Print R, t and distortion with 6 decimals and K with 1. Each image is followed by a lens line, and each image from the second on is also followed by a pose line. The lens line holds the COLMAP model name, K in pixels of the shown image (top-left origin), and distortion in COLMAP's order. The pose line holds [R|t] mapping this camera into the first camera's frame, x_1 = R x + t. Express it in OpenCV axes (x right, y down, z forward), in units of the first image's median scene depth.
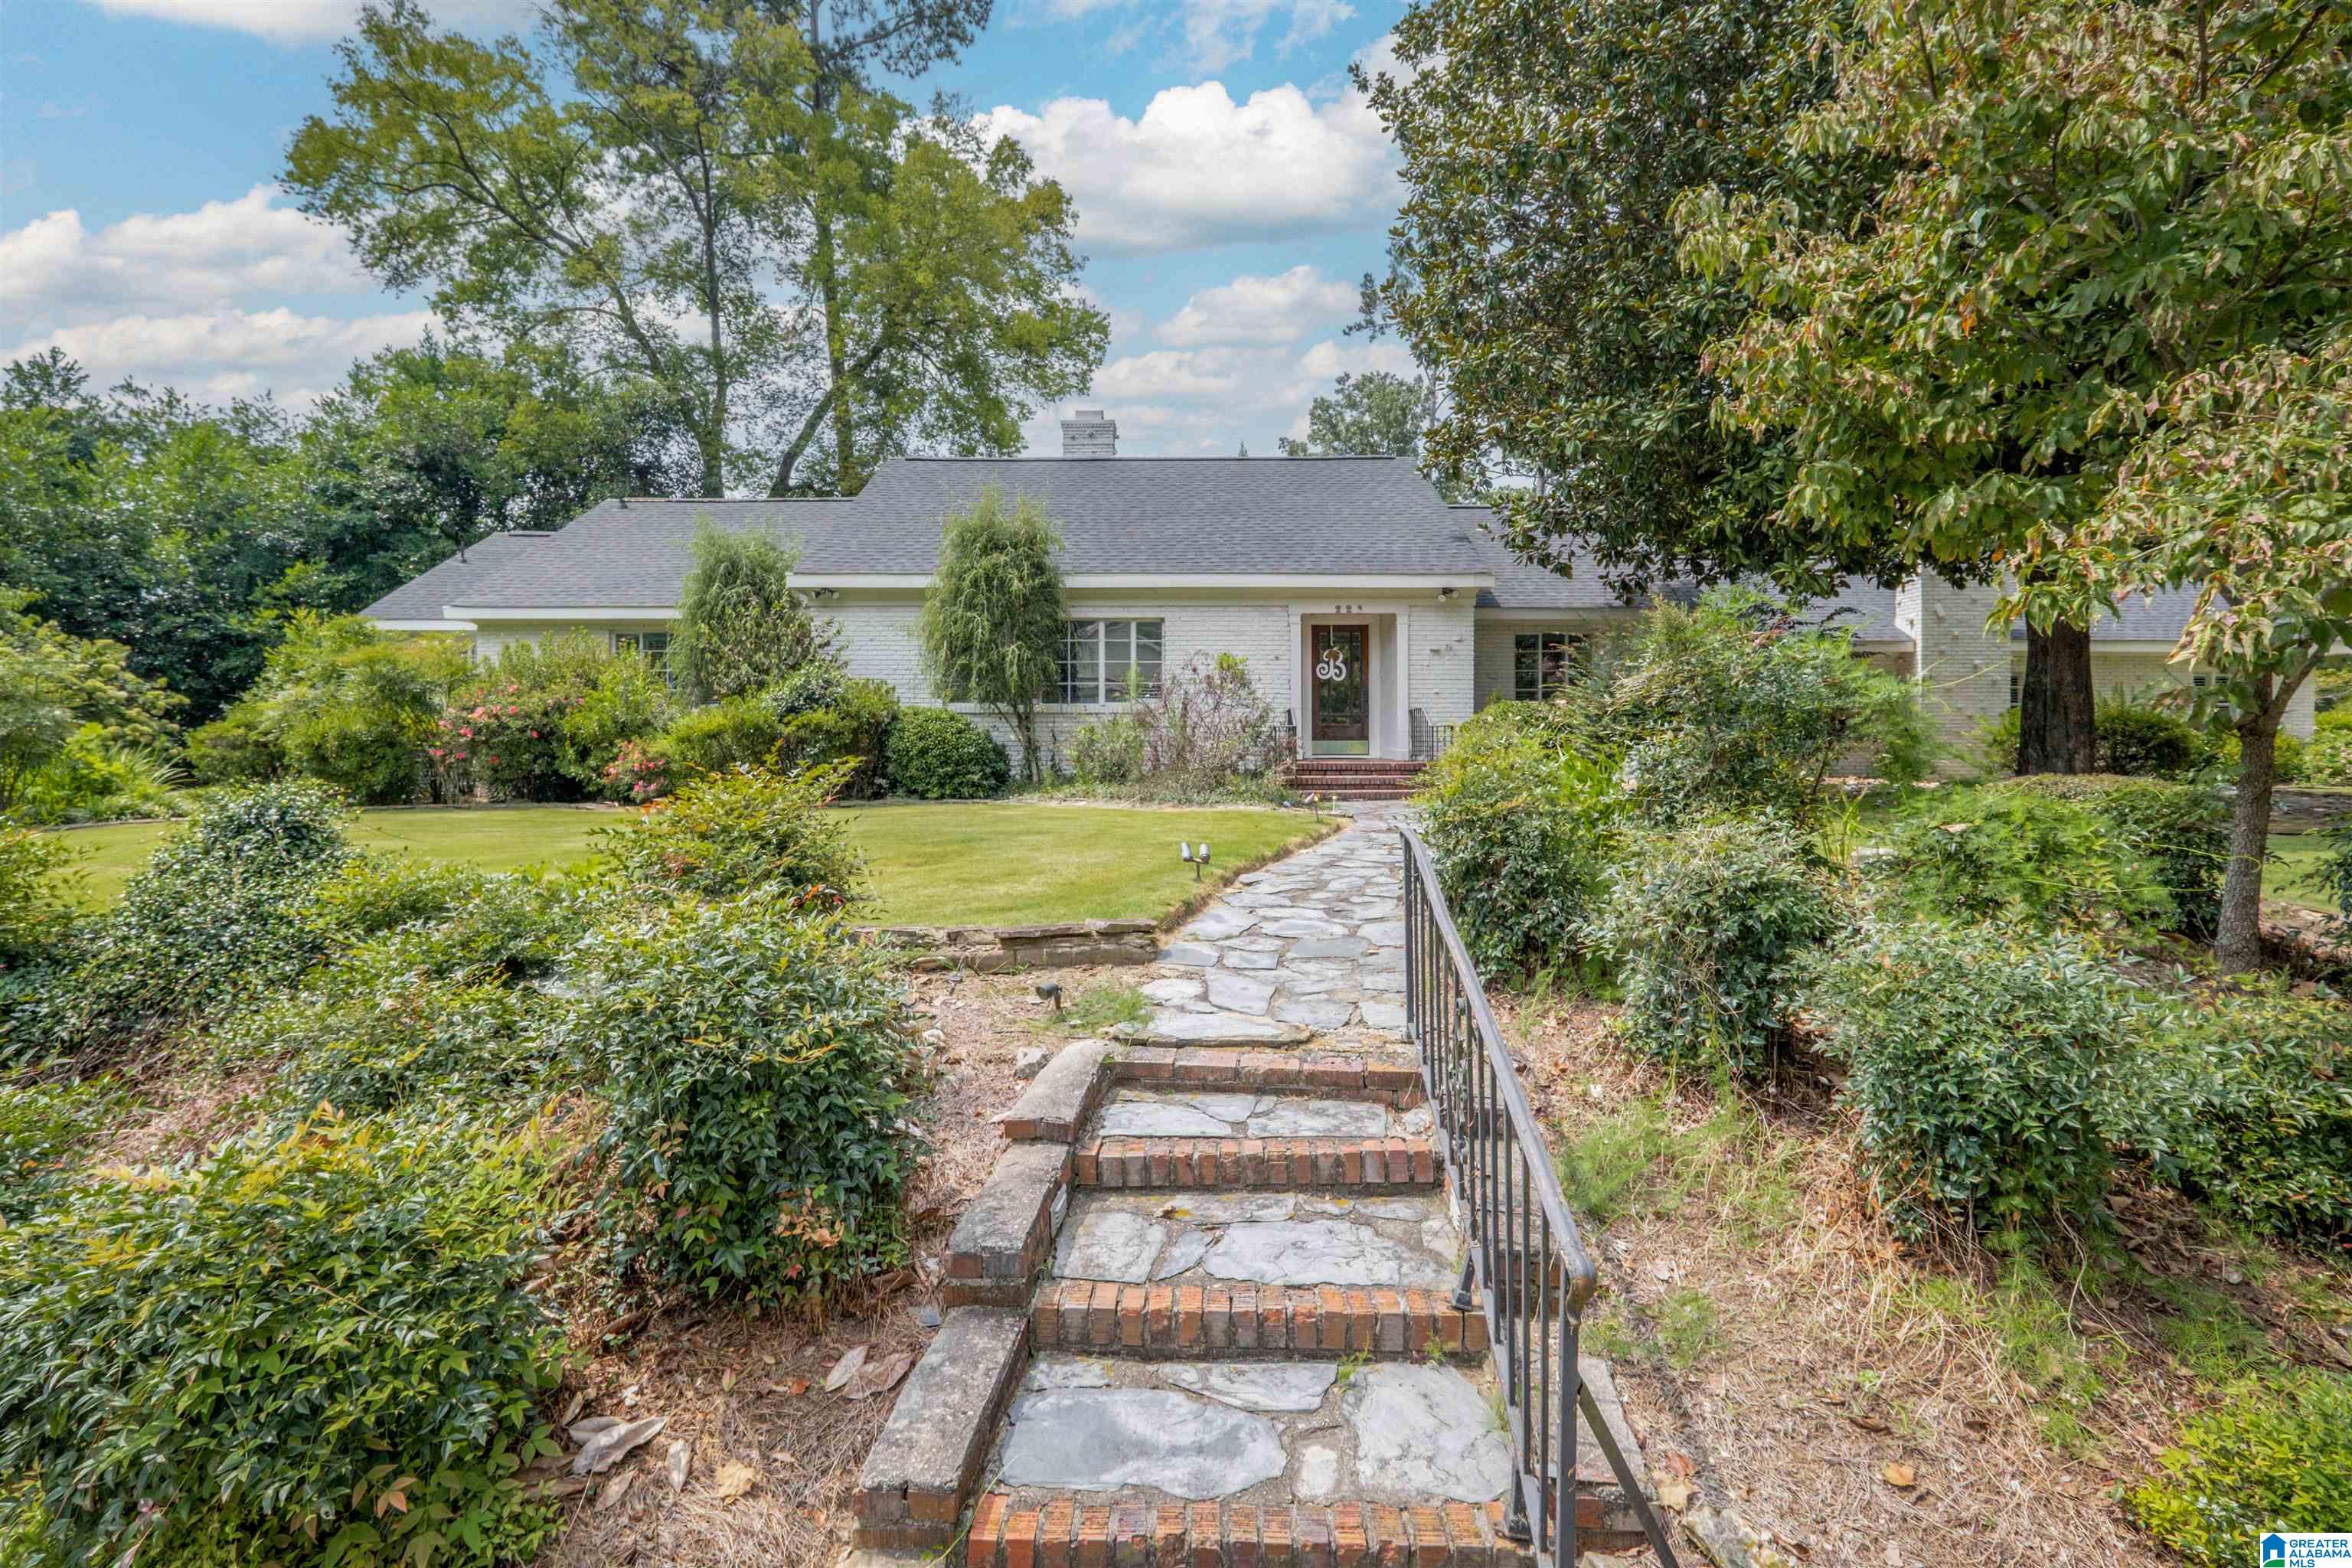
lens RADIAL K [[1030.5, 0, 1176.0], [0, 1030.5, 784.0], [0, 0, 1]] dist [-0.001225, -0.000069]
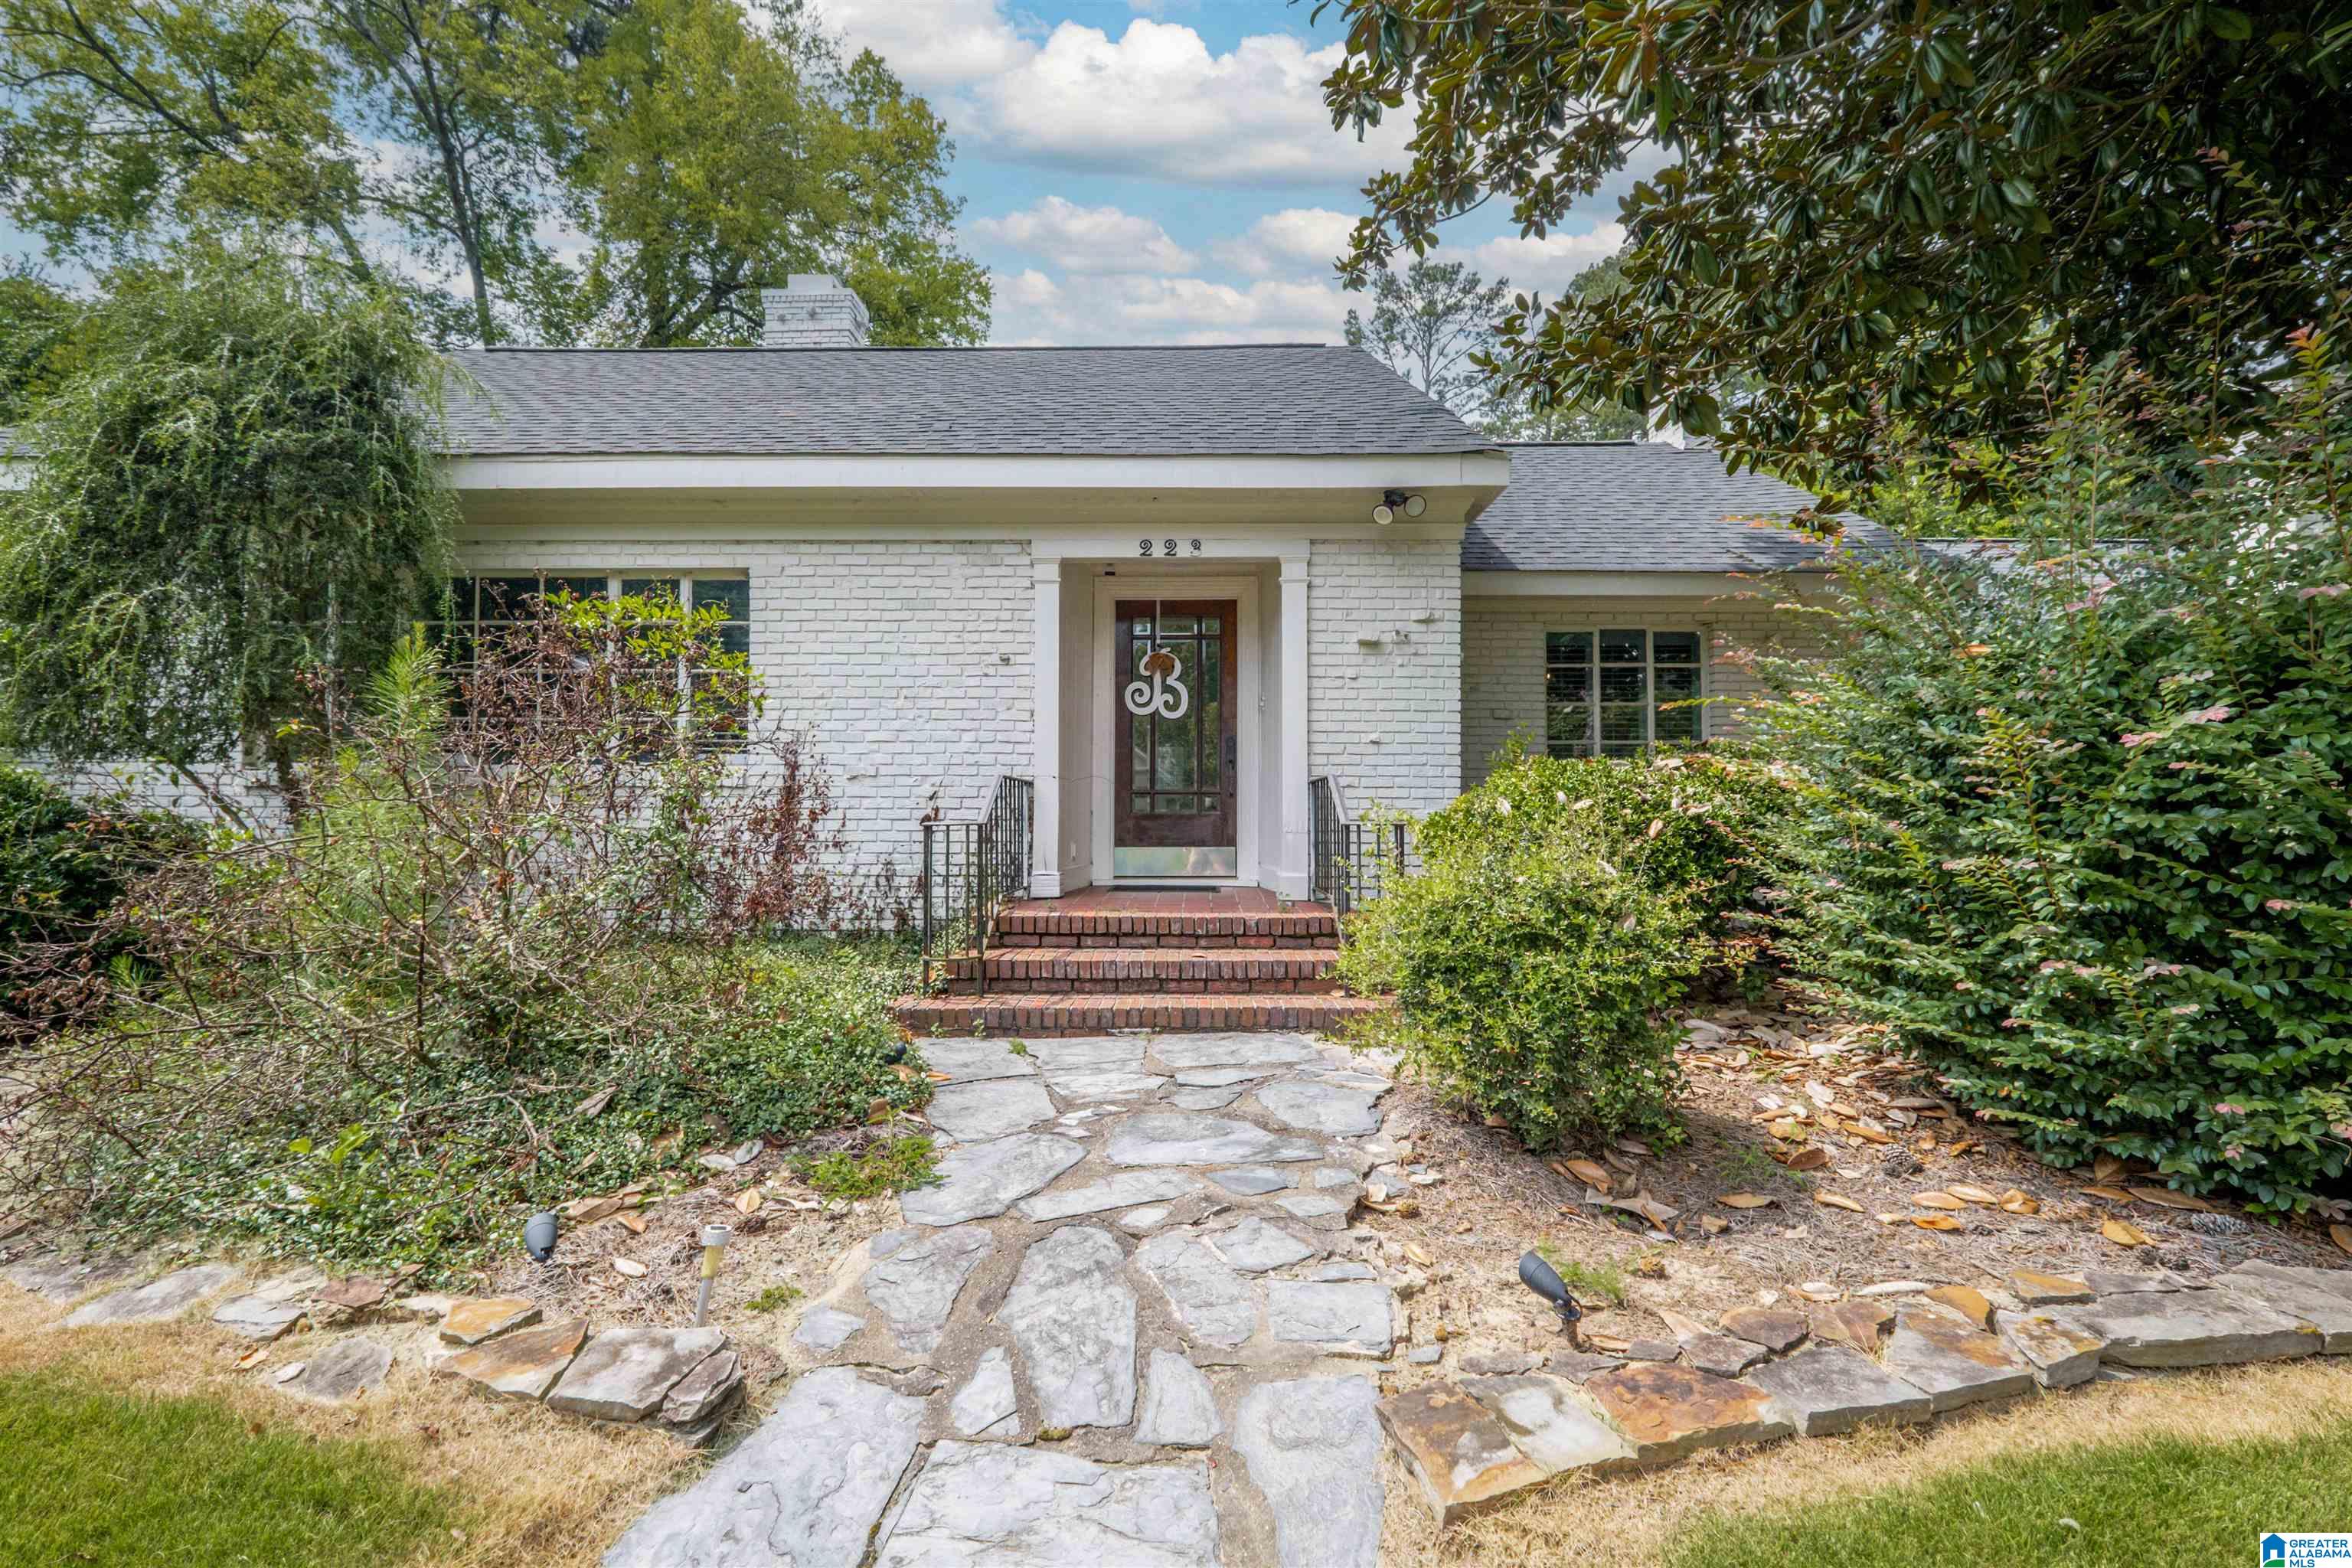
lens RADIAL K [[1008.3, 0, 1172.1], [0, 1008.3, 825.3], [0, 0, 1]] dist [0.000783, 0.000184]
pose [[0.999968, 0.004318, -0.006746, 0.162171], [-0.004522, 0.999524, -0.030526, -0.038424], [0.006611, 0.030556, 0.999511, 0.548441]]
